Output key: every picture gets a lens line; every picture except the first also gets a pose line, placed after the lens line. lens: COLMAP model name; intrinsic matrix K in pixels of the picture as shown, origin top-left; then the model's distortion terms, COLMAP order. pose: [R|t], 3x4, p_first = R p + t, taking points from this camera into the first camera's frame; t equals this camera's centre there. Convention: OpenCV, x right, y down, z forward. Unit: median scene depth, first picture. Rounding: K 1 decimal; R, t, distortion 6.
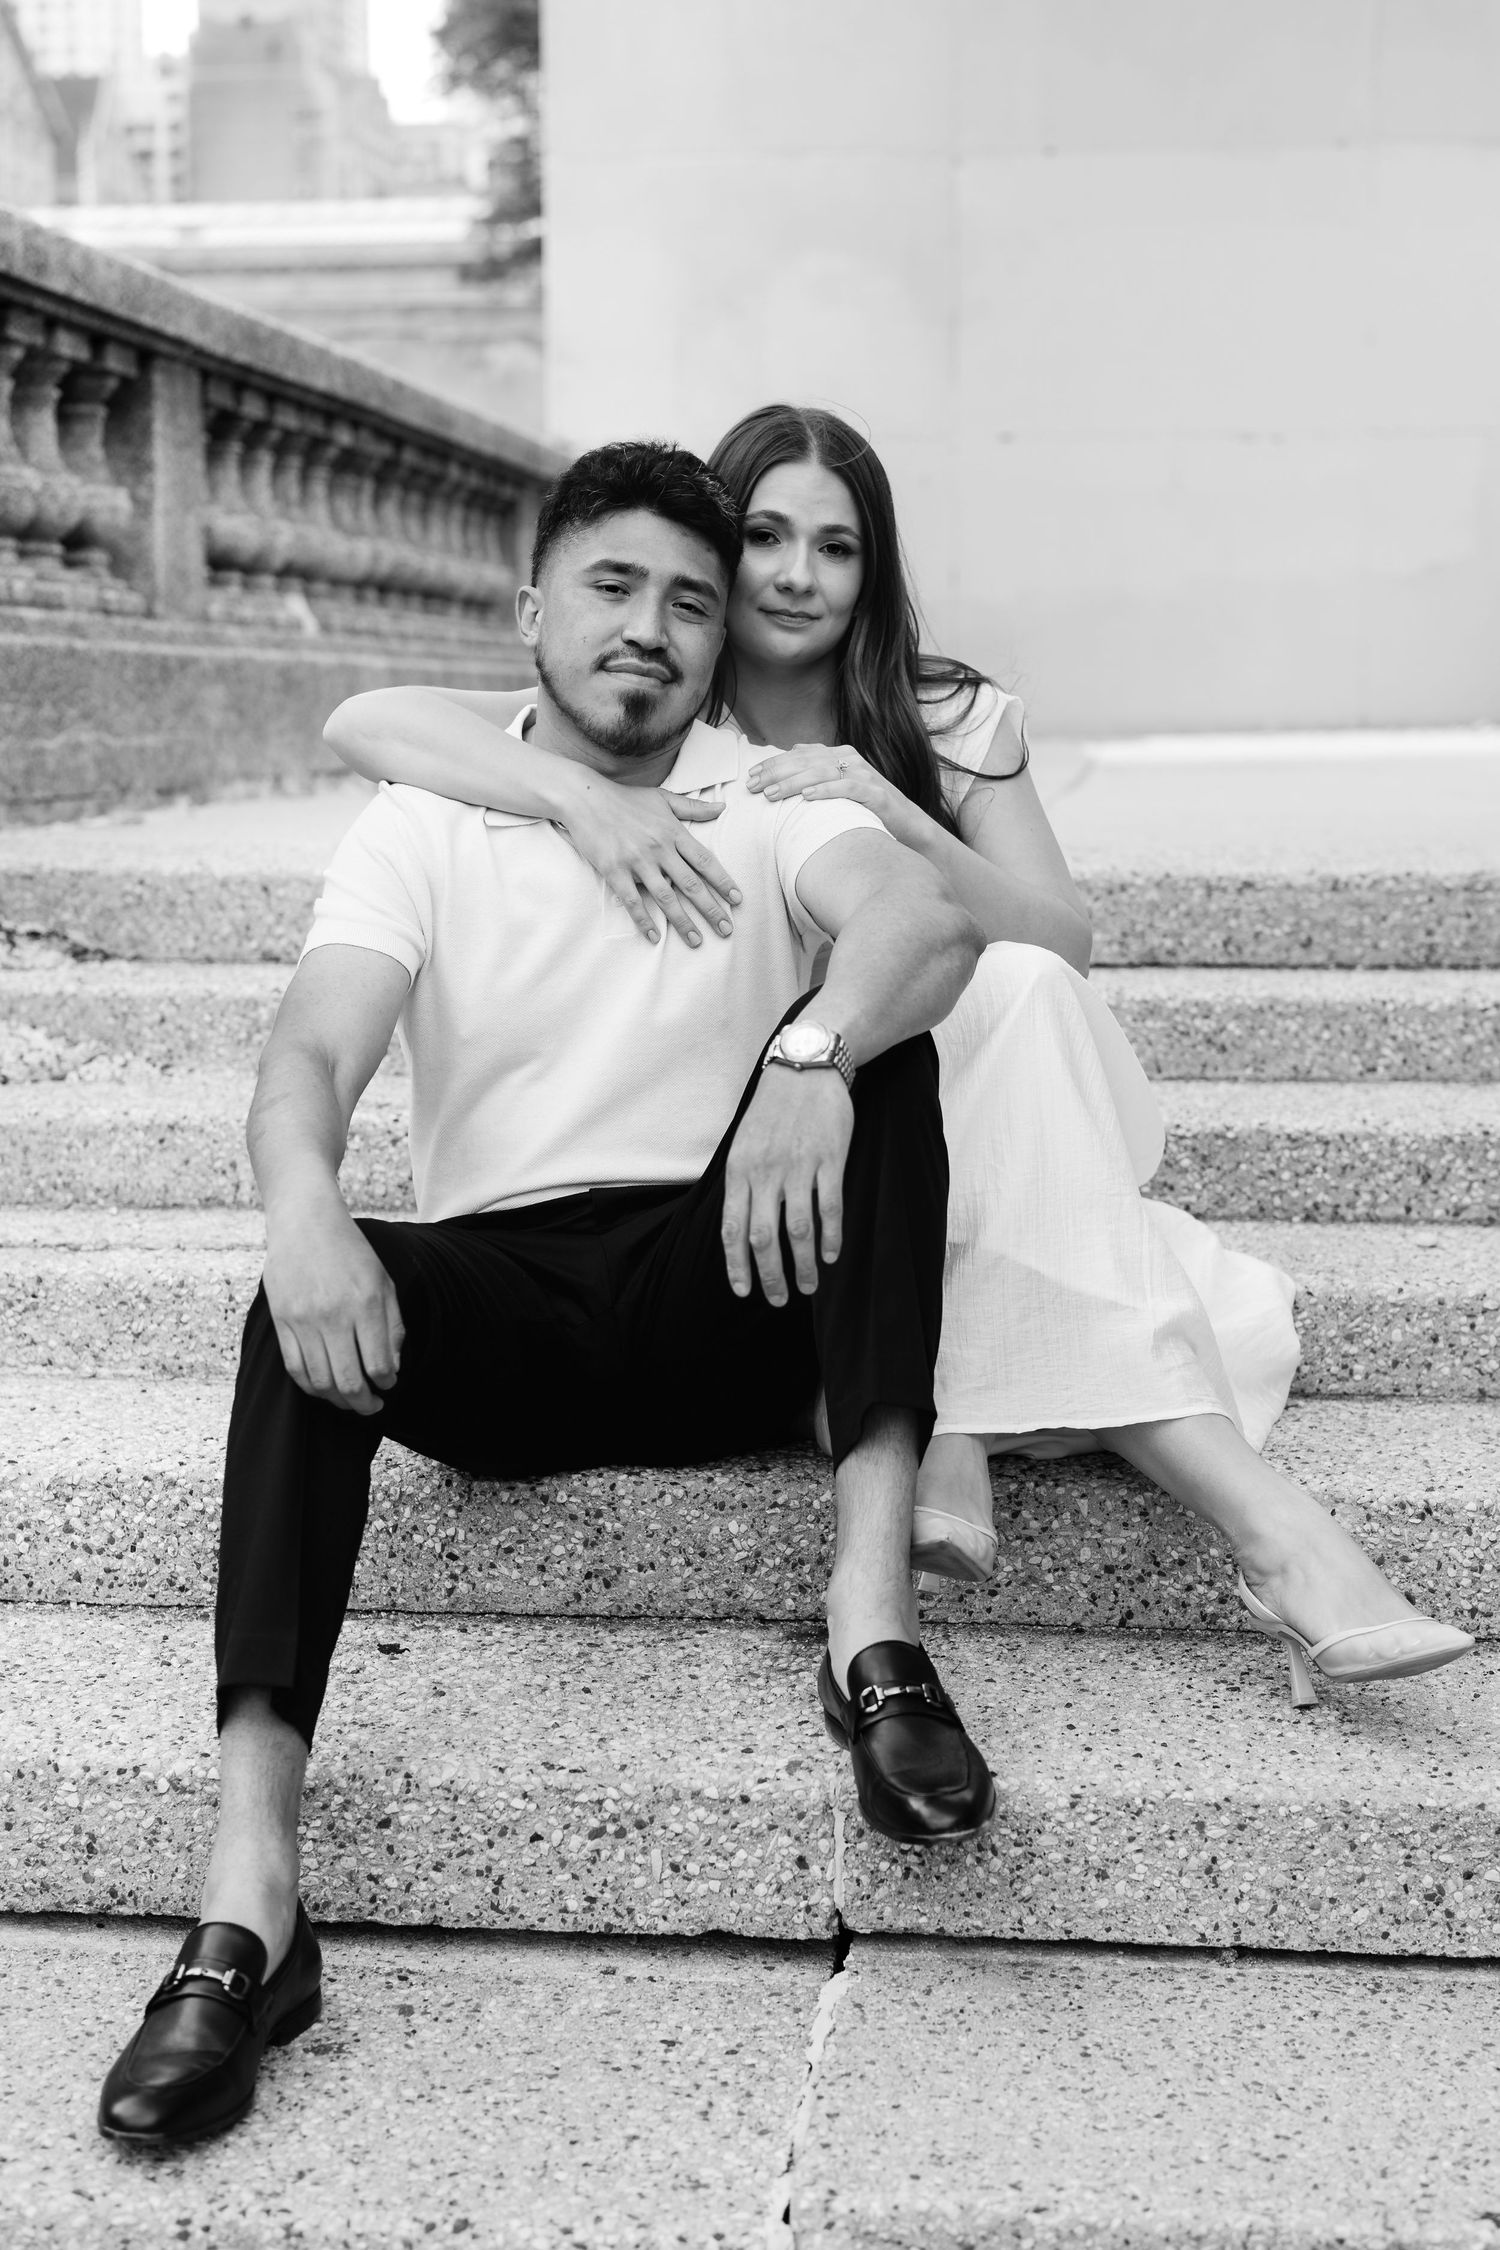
lens RADIAL K [[3521.2, 0, 750.0], [0, 3521.2, 1125.0], [0, 0, 1]] dist [0.008797, -0.059888]
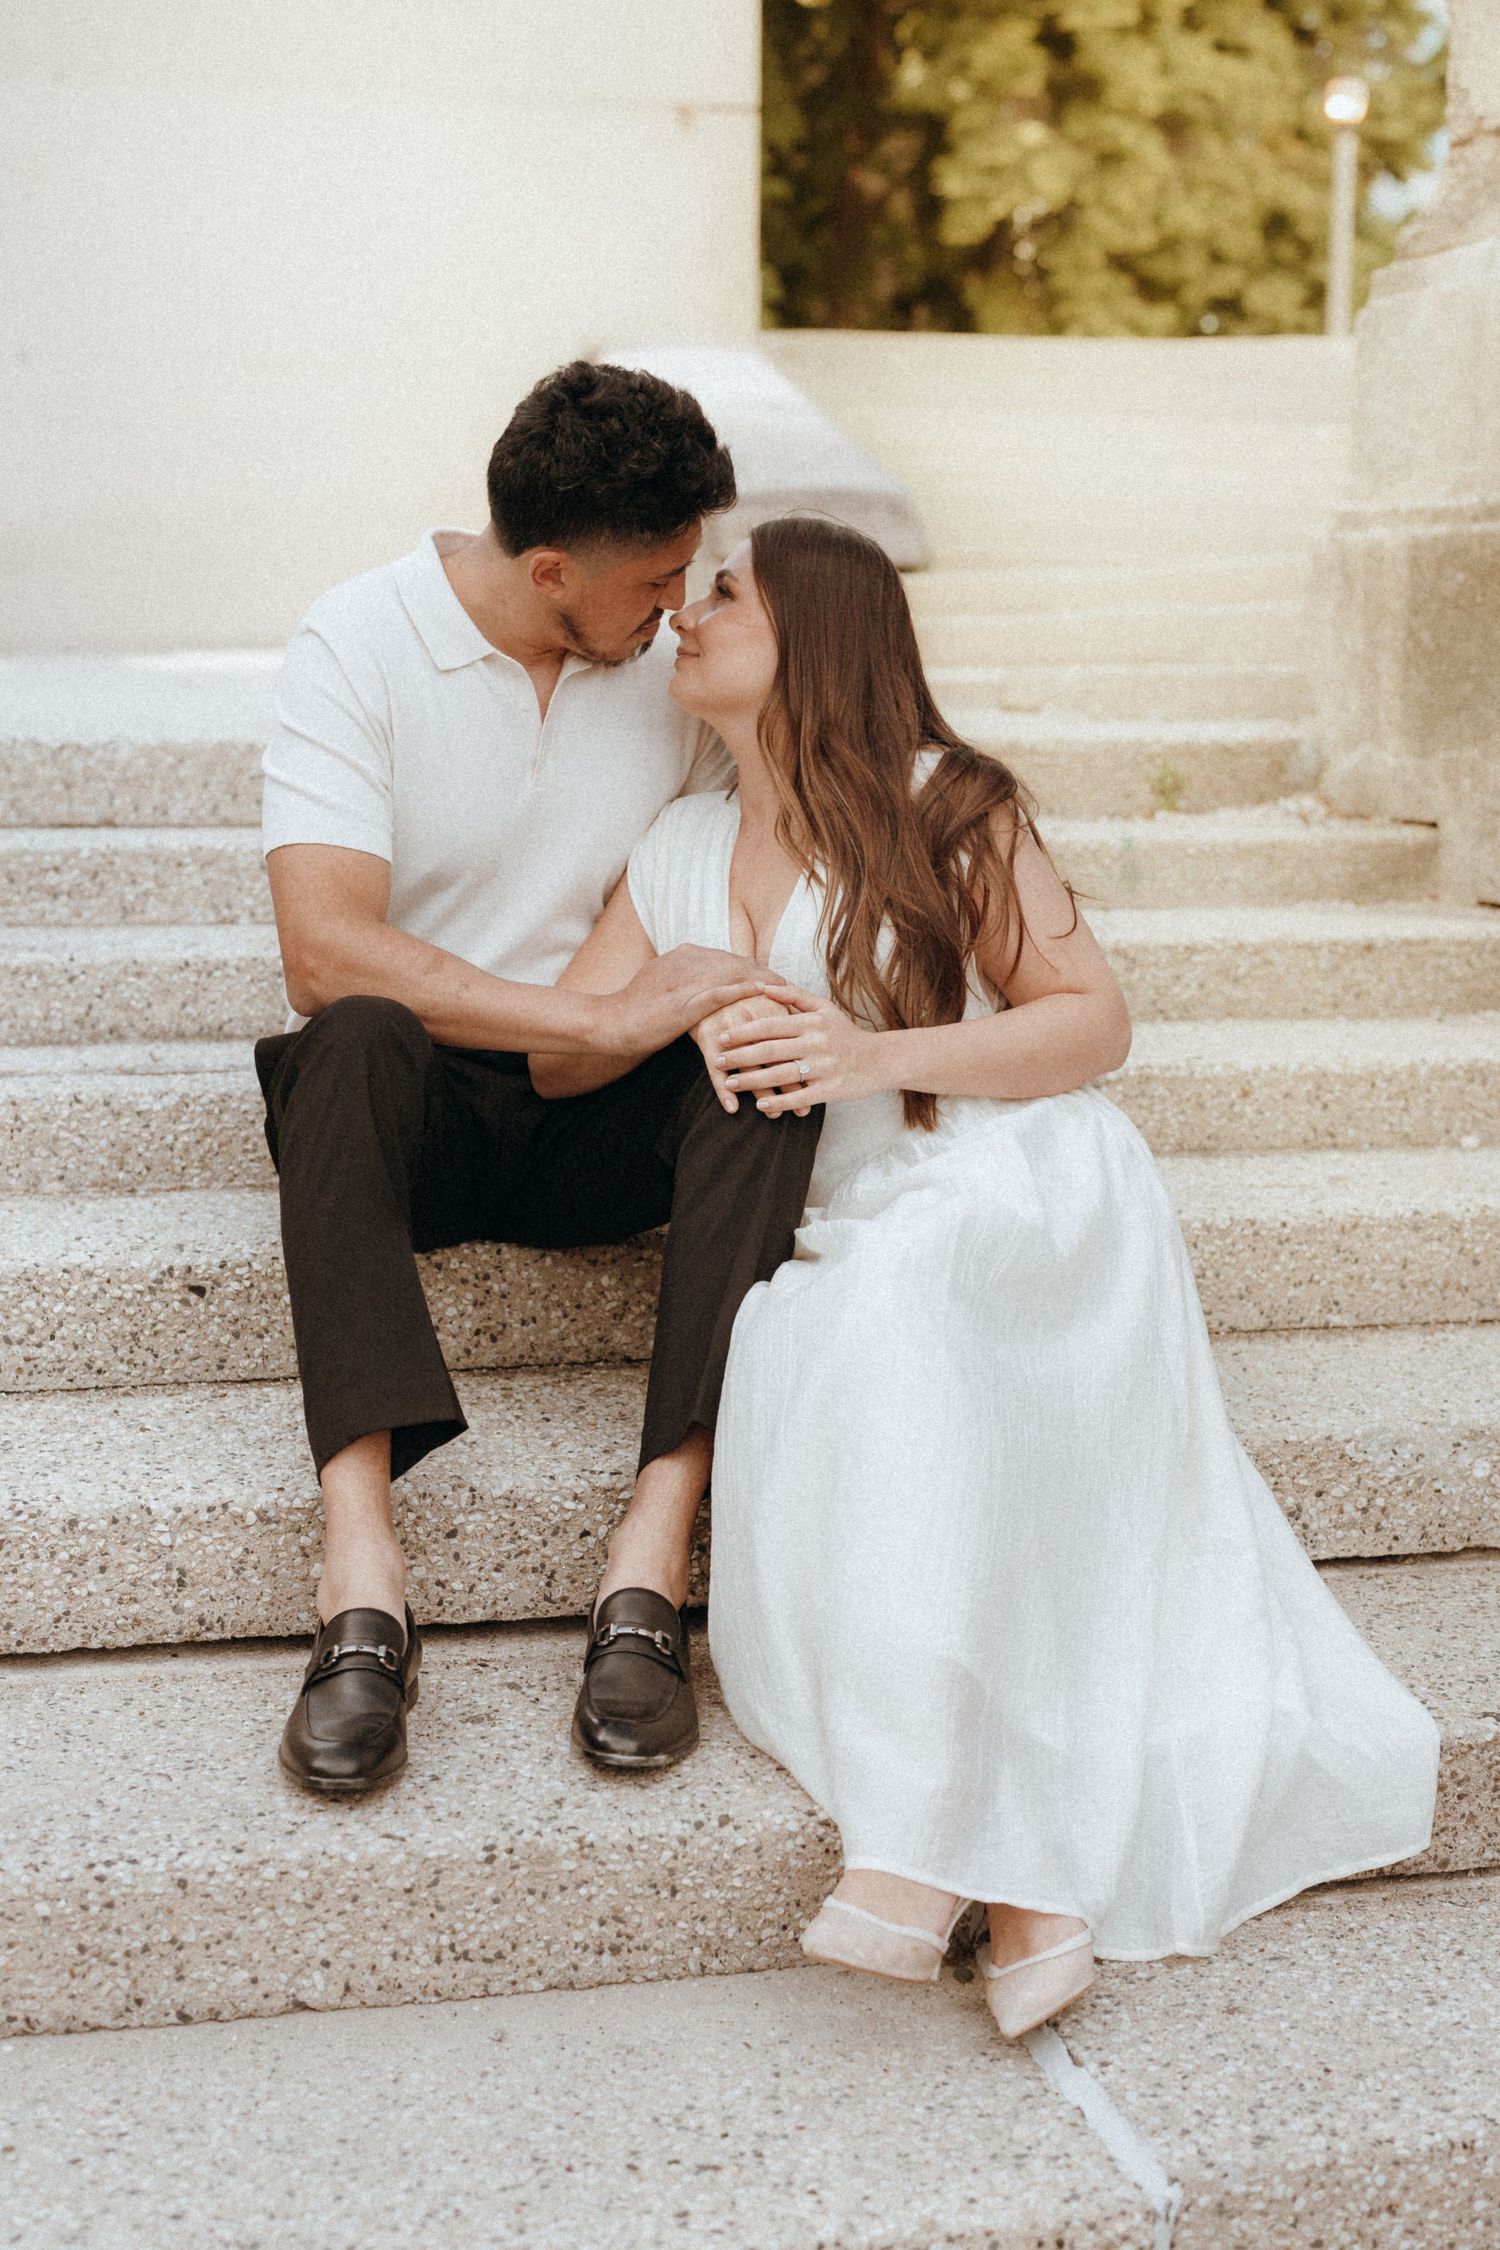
lens RADIAL K [[3521.2, 0, 750.0], [0, 3521.2, 1125.0], [0, 0, 1]] dist [0.008797, -0.059888]
pose [[0.924264, -0.038276, 0.379829, -0.436111], [0.033191, 0.999250, 0.019929, 0.047046], [-0.380307, -0.005812, 0.924842, -0.082551]]
